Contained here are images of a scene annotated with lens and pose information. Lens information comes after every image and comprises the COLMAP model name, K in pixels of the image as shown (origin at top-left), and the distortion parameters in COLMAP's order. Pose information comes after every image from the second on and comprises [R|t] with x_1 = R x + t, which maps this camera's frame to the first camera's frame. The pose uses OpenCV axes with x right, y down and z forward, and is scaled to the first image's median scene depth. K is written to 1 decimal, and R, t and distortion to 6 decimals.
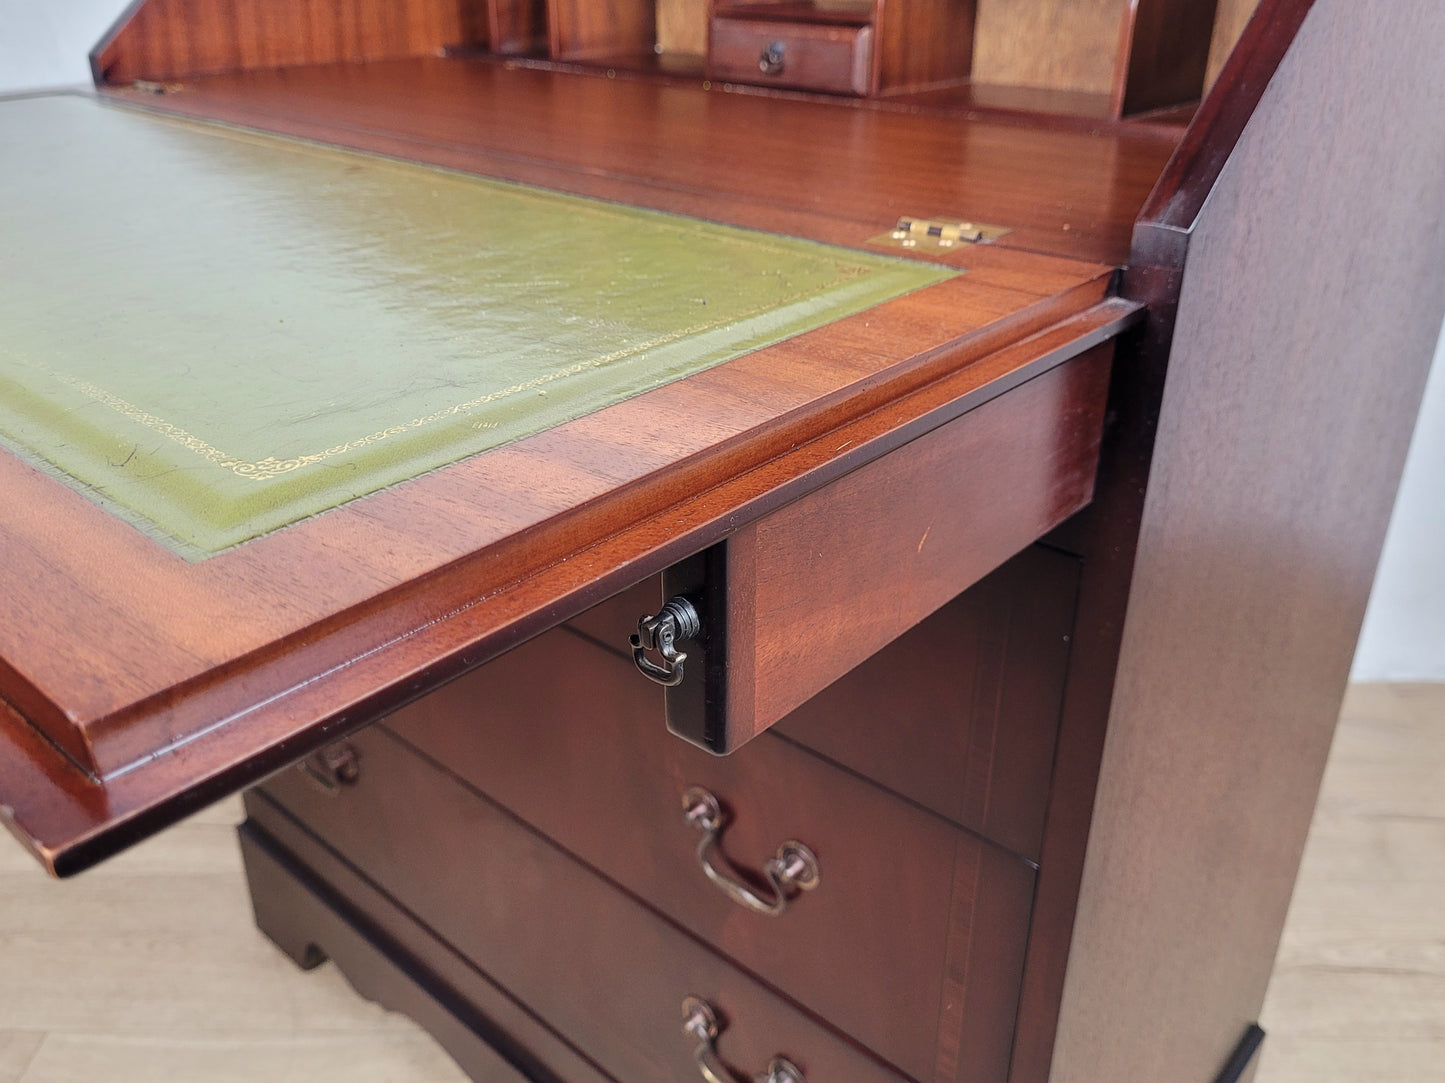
lens RADIAL K [[1235.4, 0, 719.4], [0, 1235.4, 522.3], [0, 0, 1]] dist [-0.003156, -0.000109]
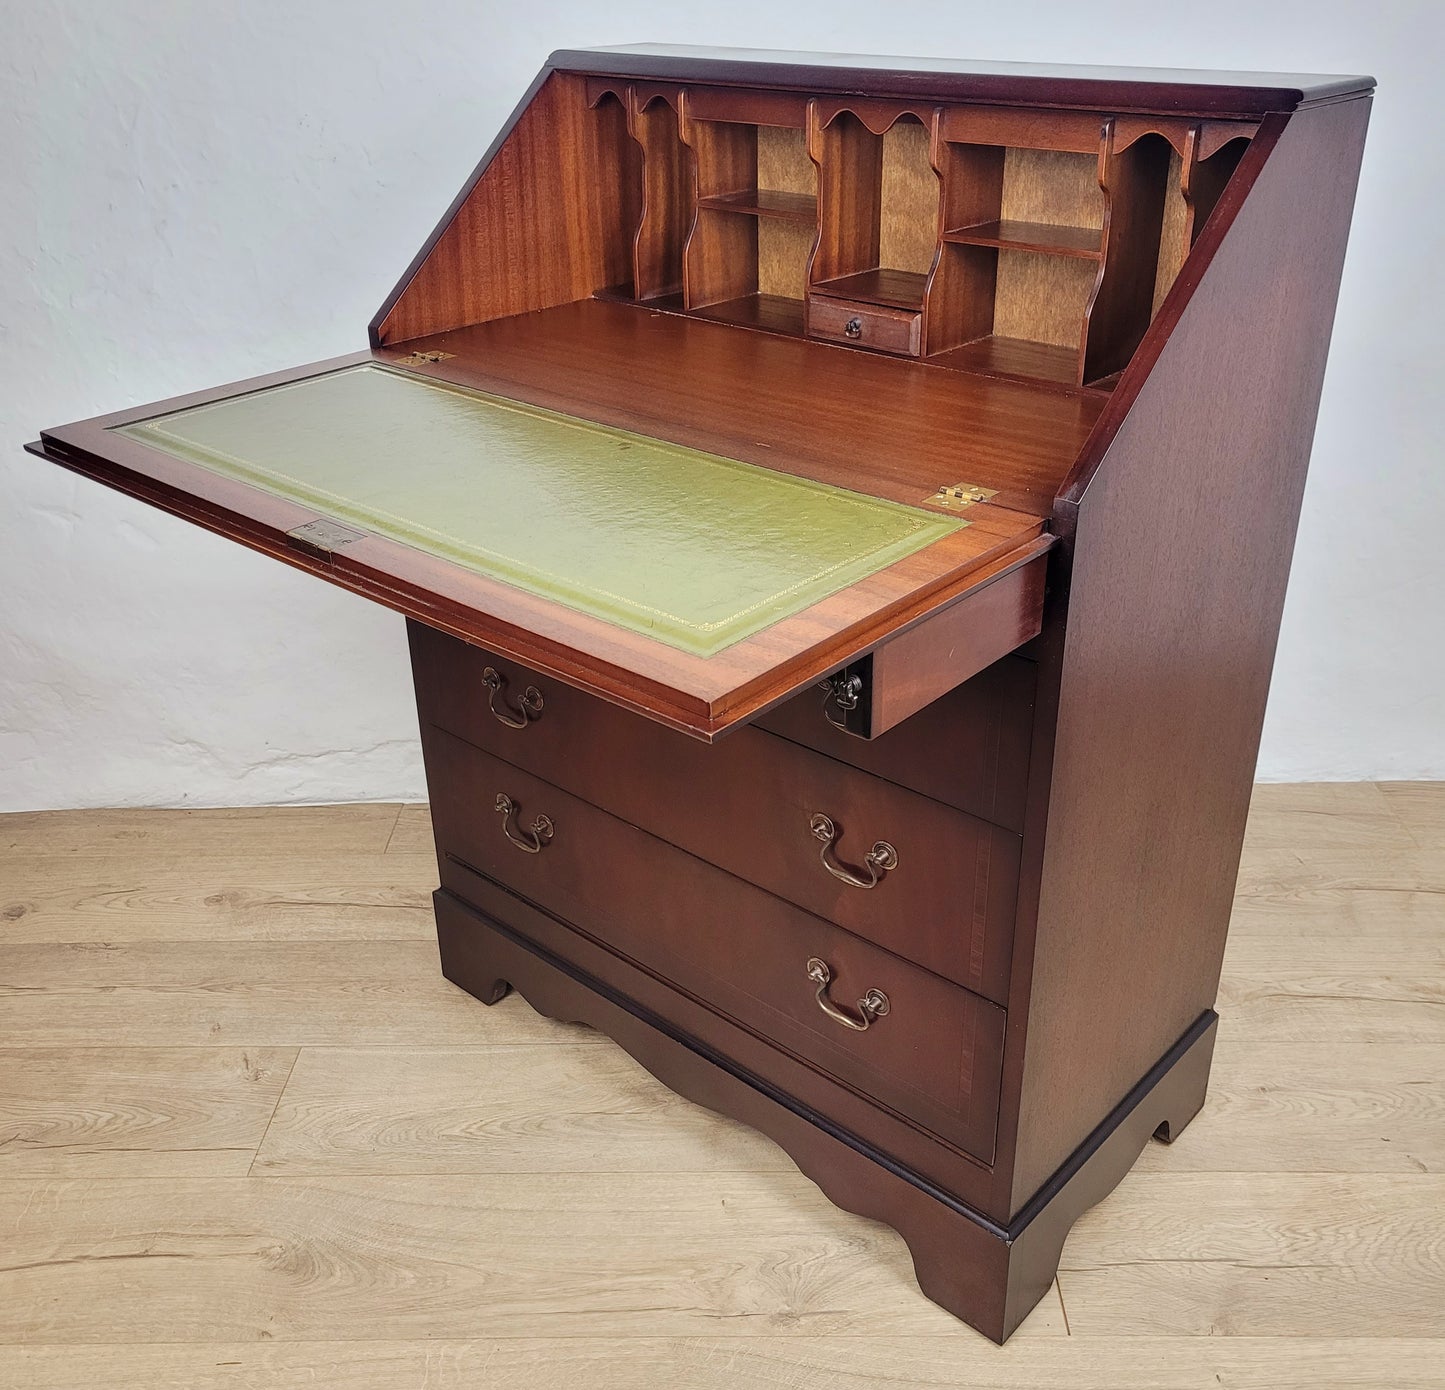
lens RADIAL K [[1479.9, 0, 722.5], [0, 1479.9, 695.0], [0, 0, 1]] dist [0.018582, -0.027595]
pose [[0.999826, -0.015709, -0.010041, -0.177187], [0.015960, 0.999551, 0.025342, 0.013686], [0.009638, -0.025498, 0.999628, -1.330839]]
